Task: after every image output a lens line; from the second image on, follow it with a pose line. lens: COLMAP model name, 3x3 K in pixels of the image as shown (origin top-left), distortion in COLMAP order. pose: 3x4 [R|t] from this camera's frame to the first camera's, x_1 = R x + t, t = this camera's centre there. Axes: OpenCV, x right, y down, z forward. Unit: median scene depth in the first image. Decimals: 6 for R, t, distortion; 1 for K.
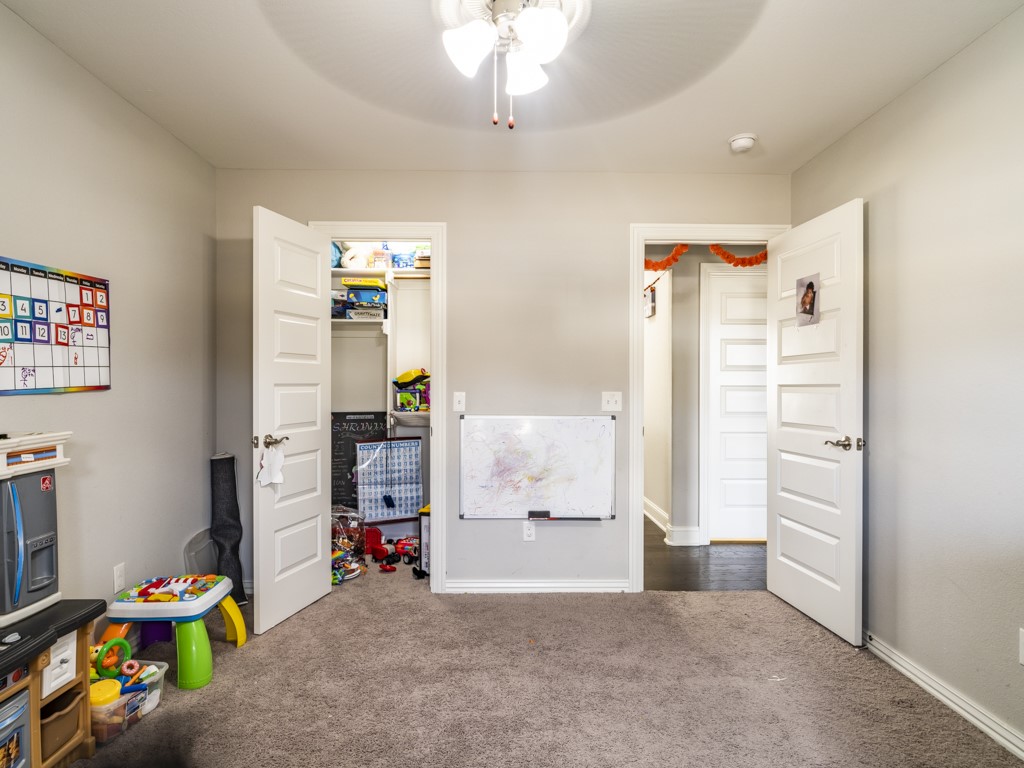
lens RADIAL K [[603.3, 0, 513.3], [0, 603.3, 390.1], [0, 0, 1]] dist [-0.003714, -0.000100]
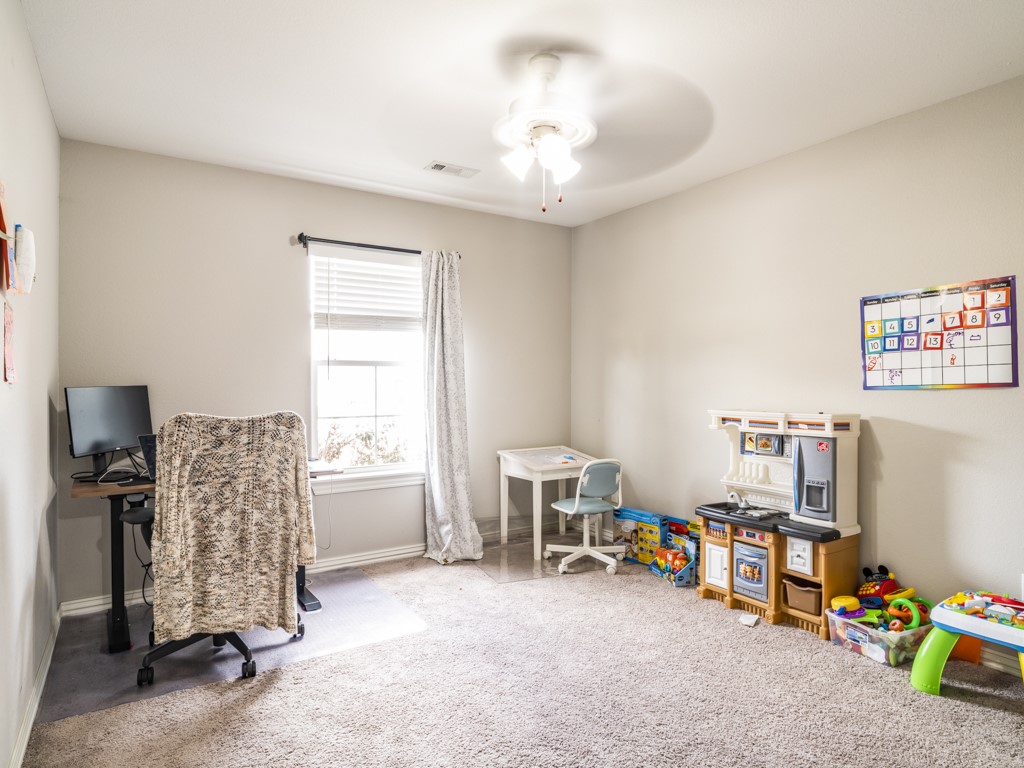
lens RADIAL K [[603.3, 0, 512.1], [0, 603.3, 384.1], [0, 0, 1]] dist [-0.003714, -0.000100]
pose [[-0.843185, 0.002011, -0.537620, 0.642768], [-0.002344, 0.999970, 0.007417, -0.013012], [0.537618, 0.007514, -0.843155, 1.647758]]
